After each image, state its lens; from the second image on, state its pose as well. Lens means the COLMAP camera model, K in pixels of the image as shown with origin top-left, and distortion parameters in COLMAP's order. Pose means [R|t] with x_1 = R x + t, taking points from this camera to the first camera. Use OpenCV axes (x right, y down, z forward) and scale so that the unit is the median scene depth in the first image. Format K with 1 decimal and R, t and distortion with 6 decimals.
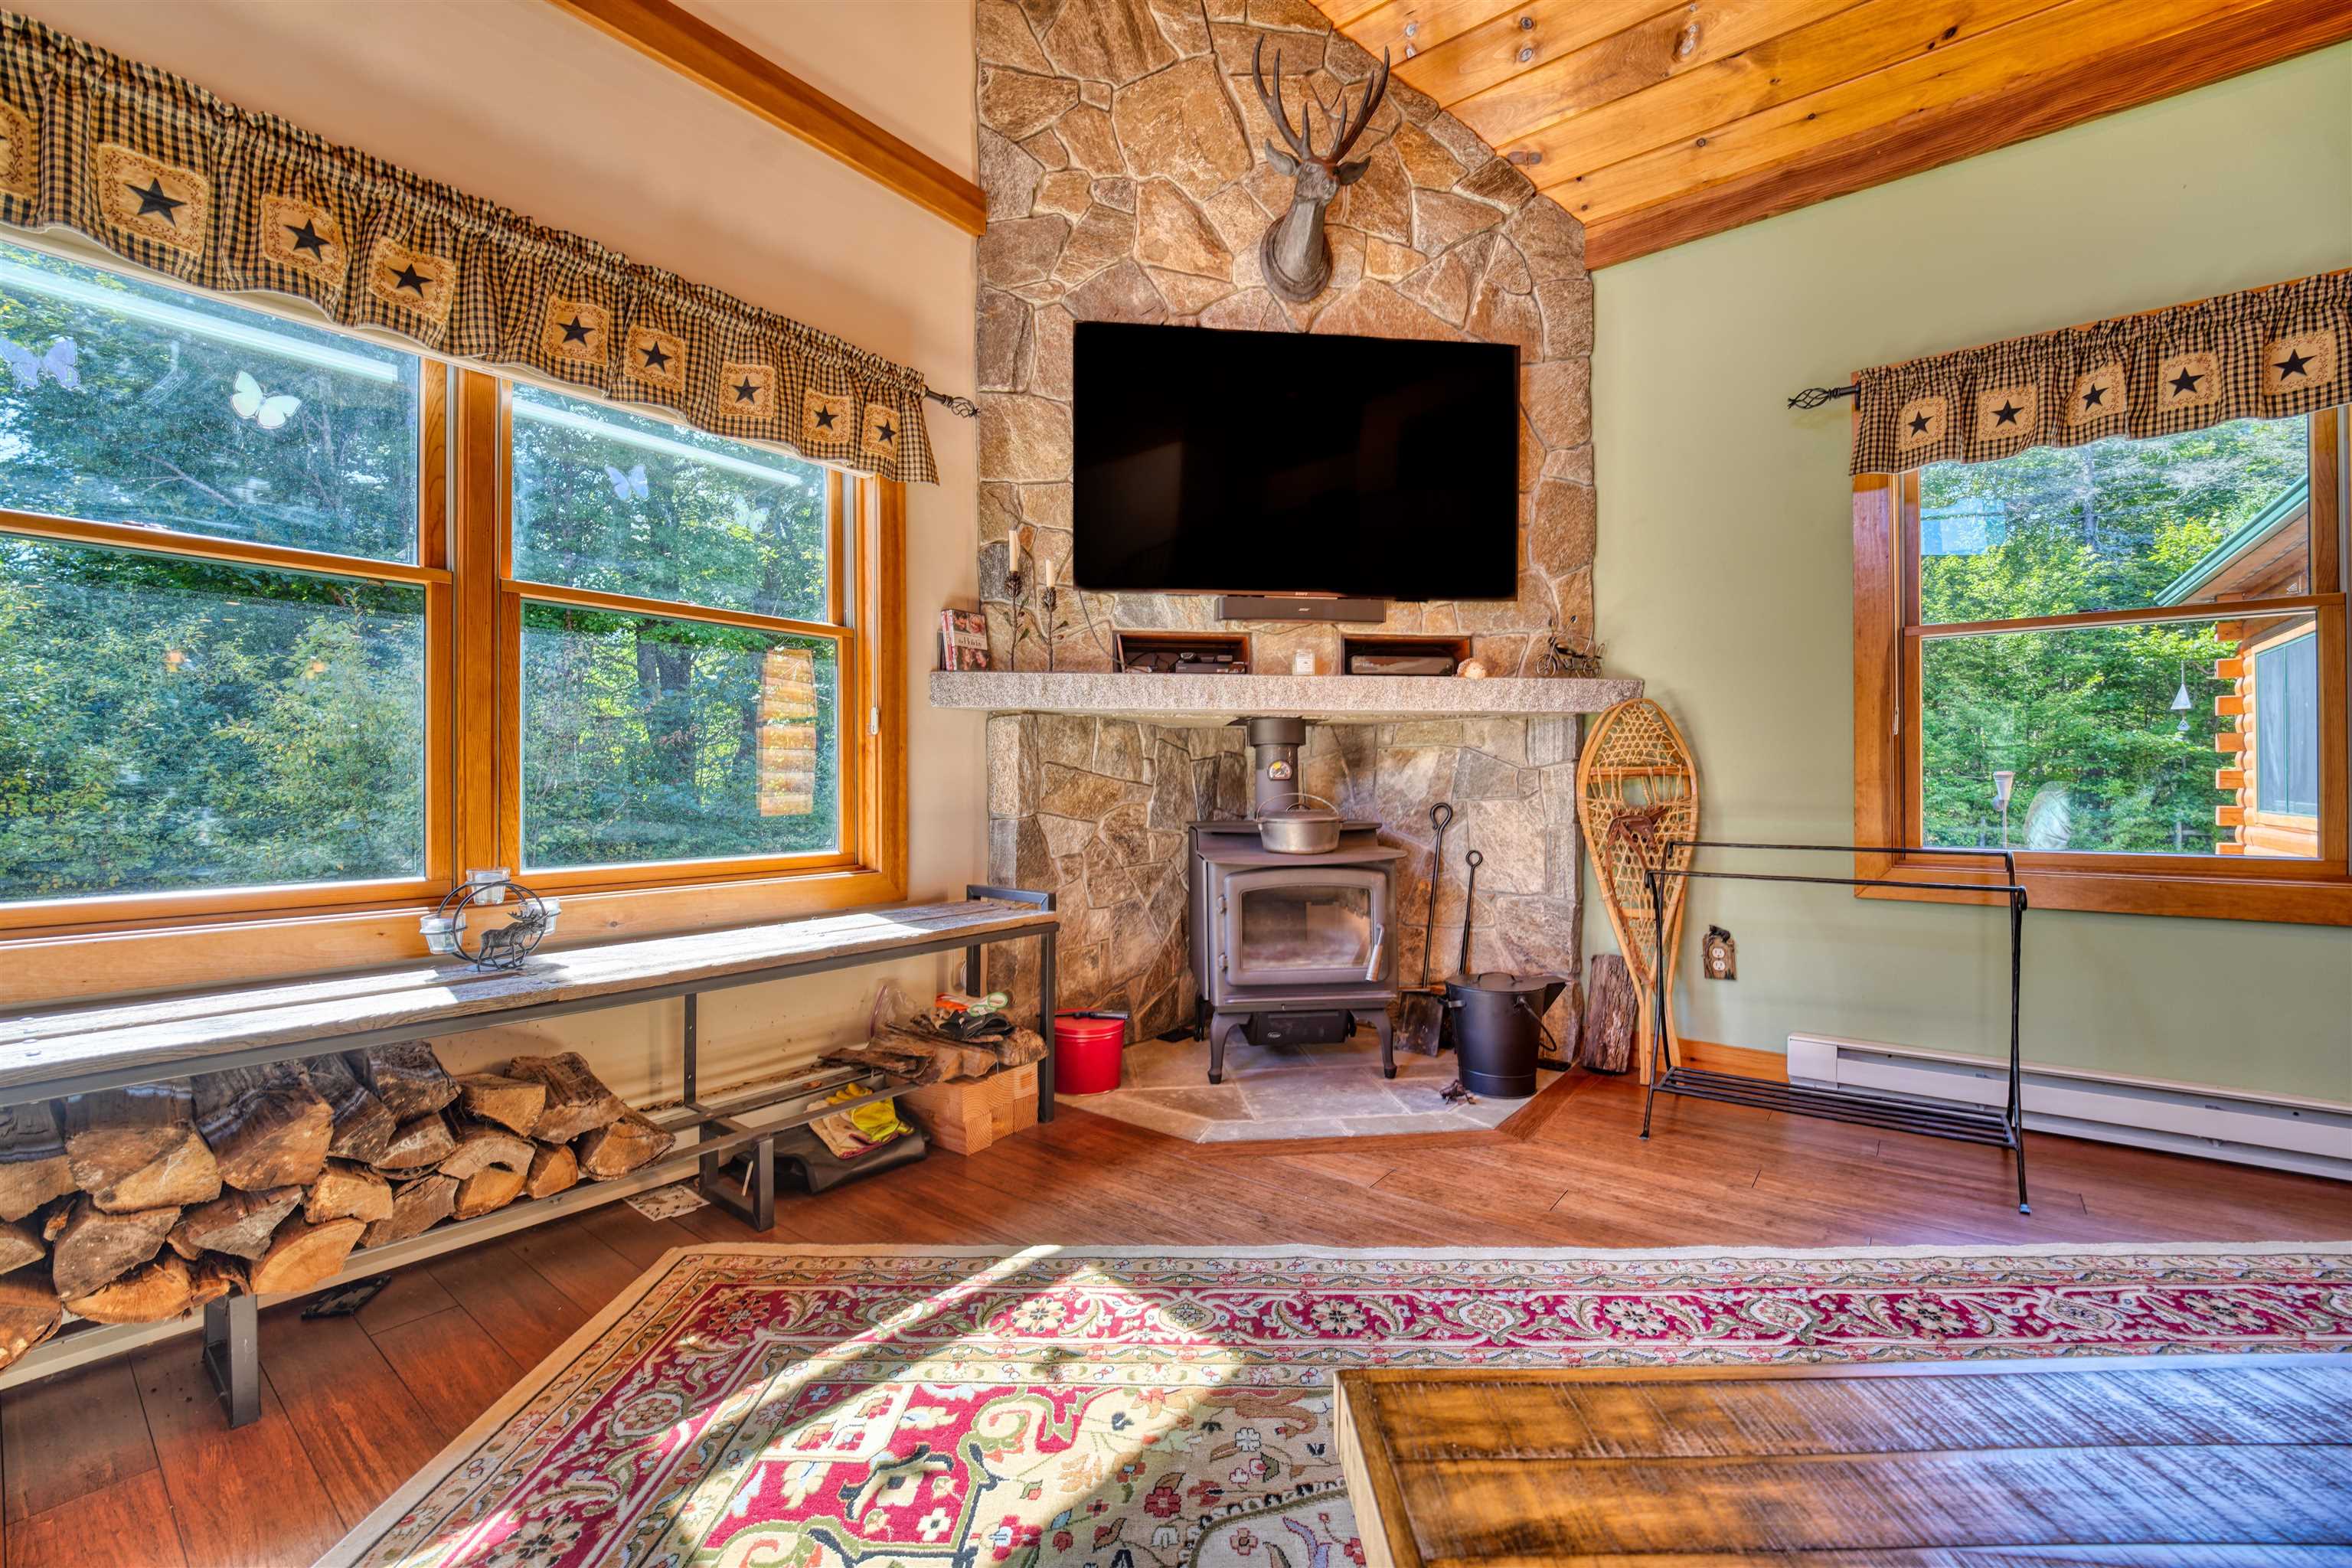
lens RADIAL K [[965.8, 0, 1182.0], [0, 965.8, 778.5], [0, 0, 1]] dist [0.023176, -0.031123]
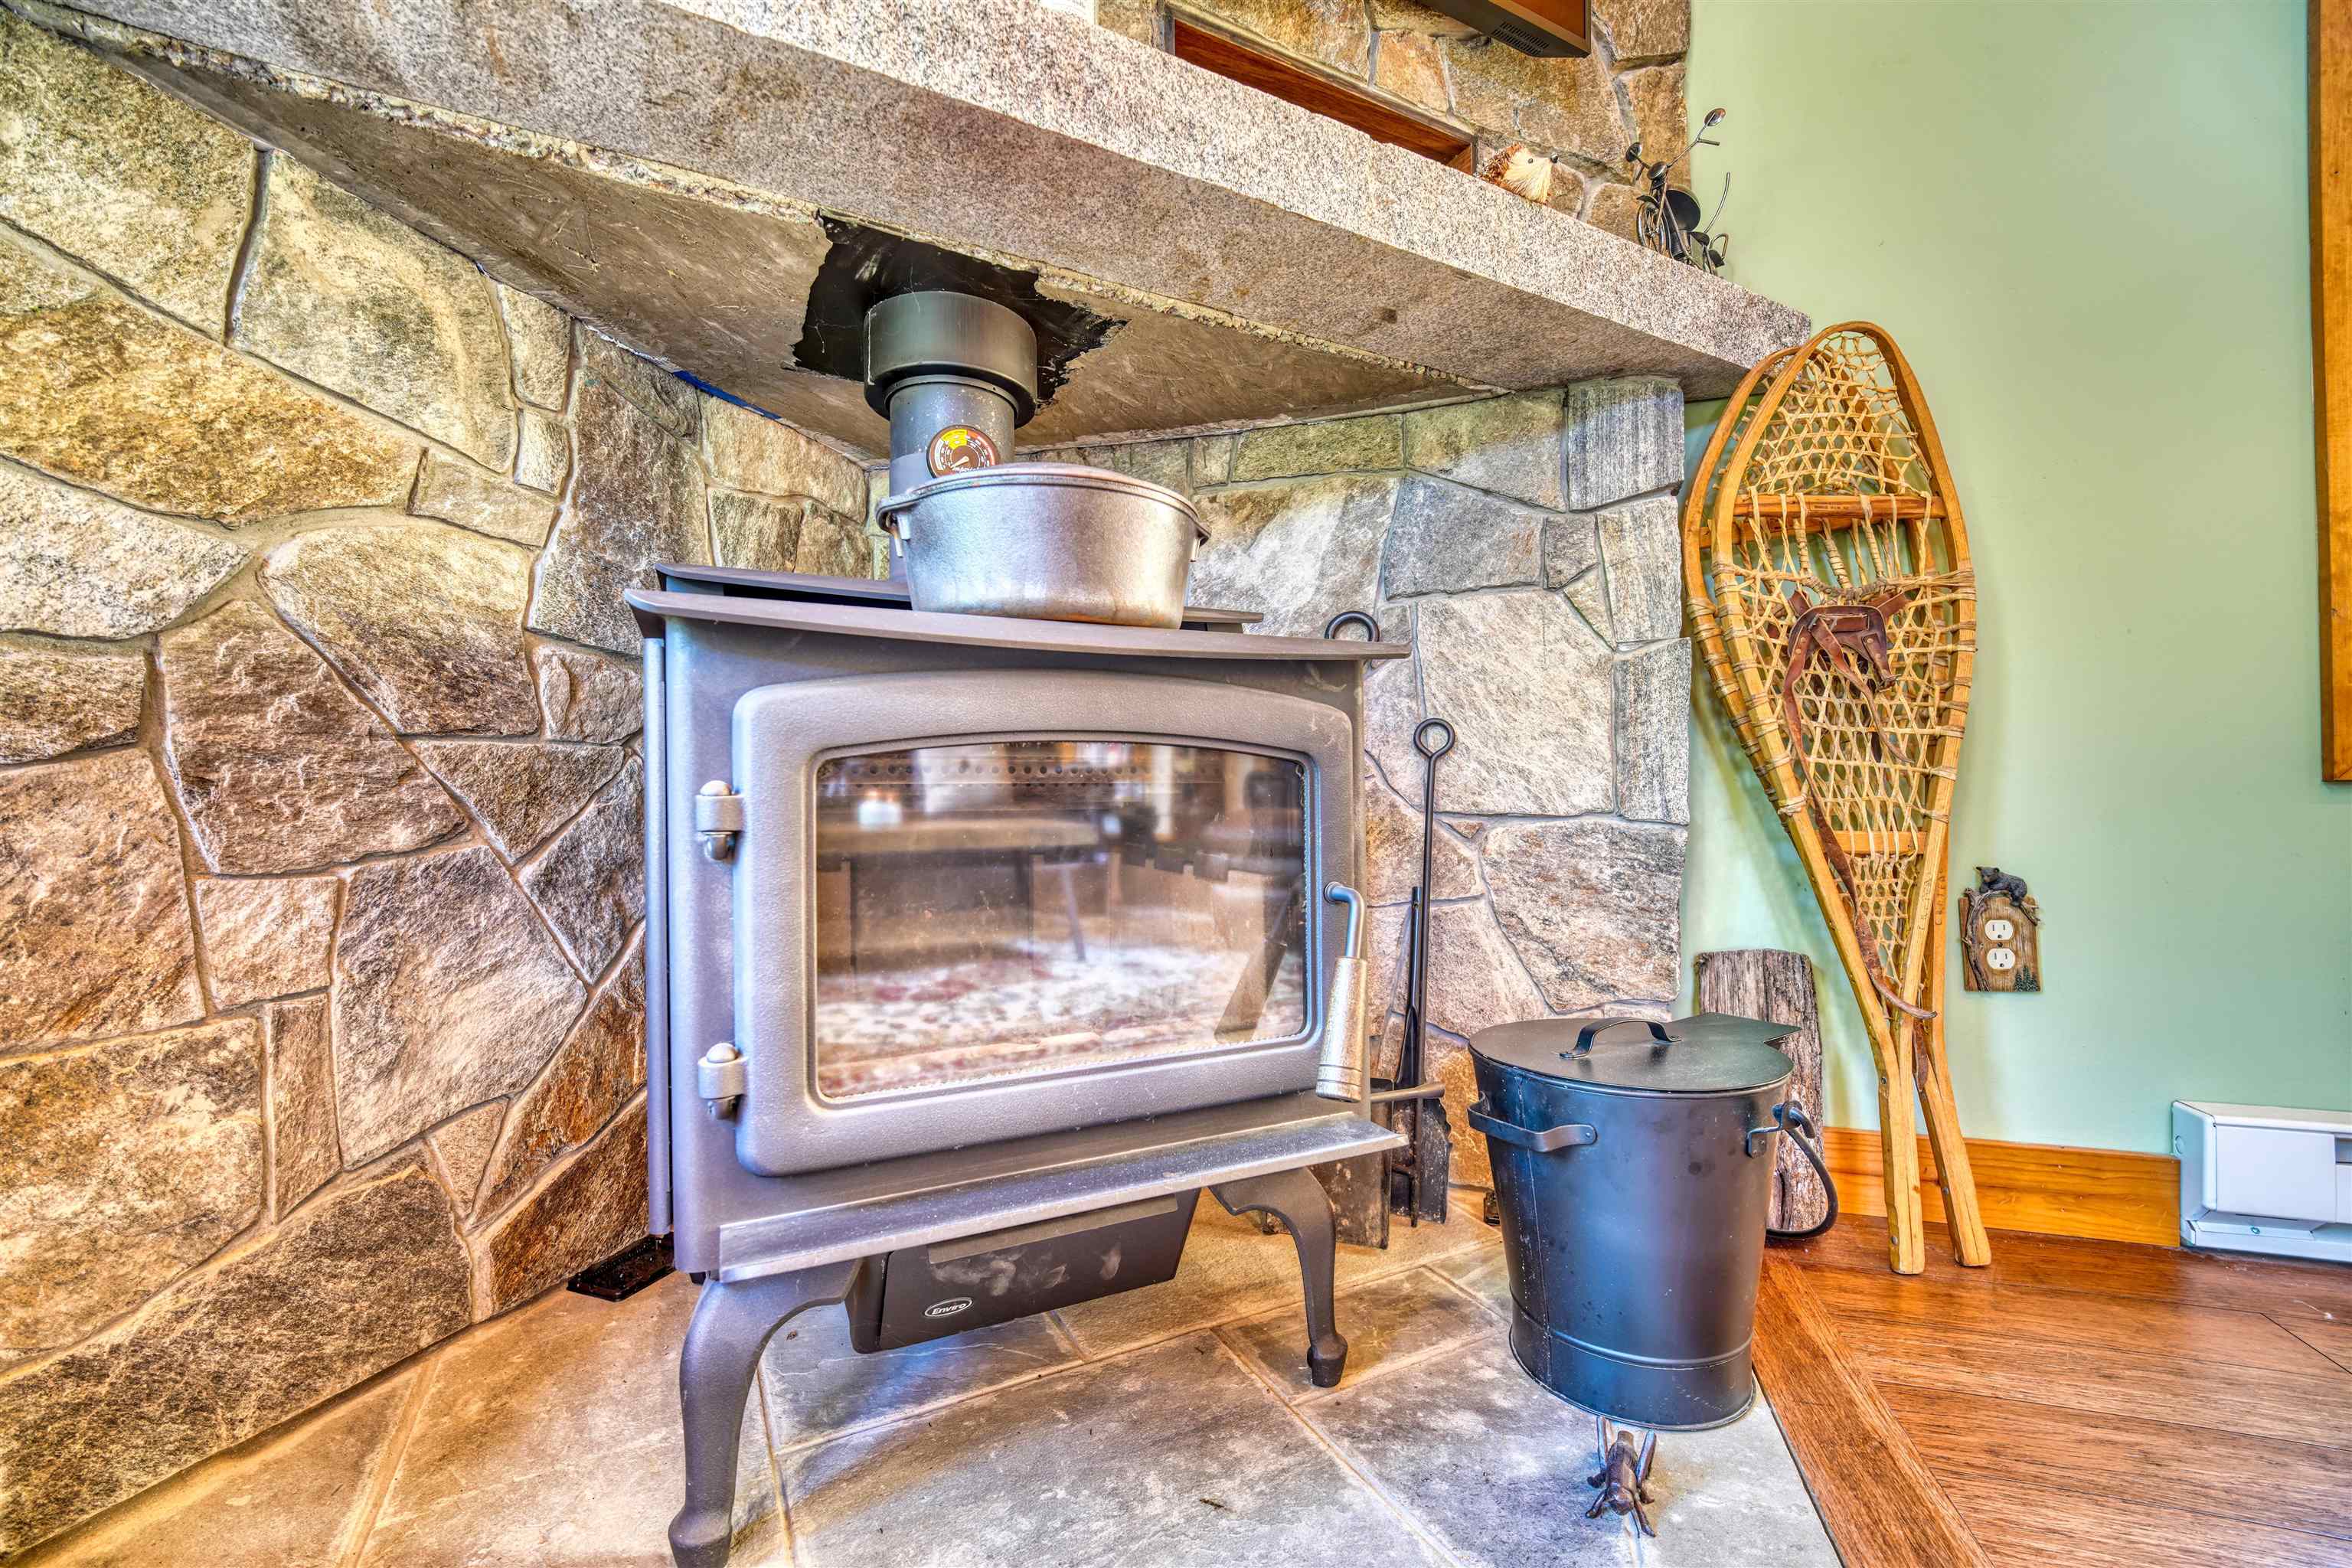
lens RADIAL K [[965.8, 0, 1182.0], [0, 965.8, 778.5], [0, 0, 1]] dist [0.023176, -0.031123]
pose [[0.940430, 0.006513, 0.339925, 0.059217], [-0.000766, 0.999855, -0.017040, 0.111964], [-0.339987, 0.015764, 0.940298, 0.671196]]
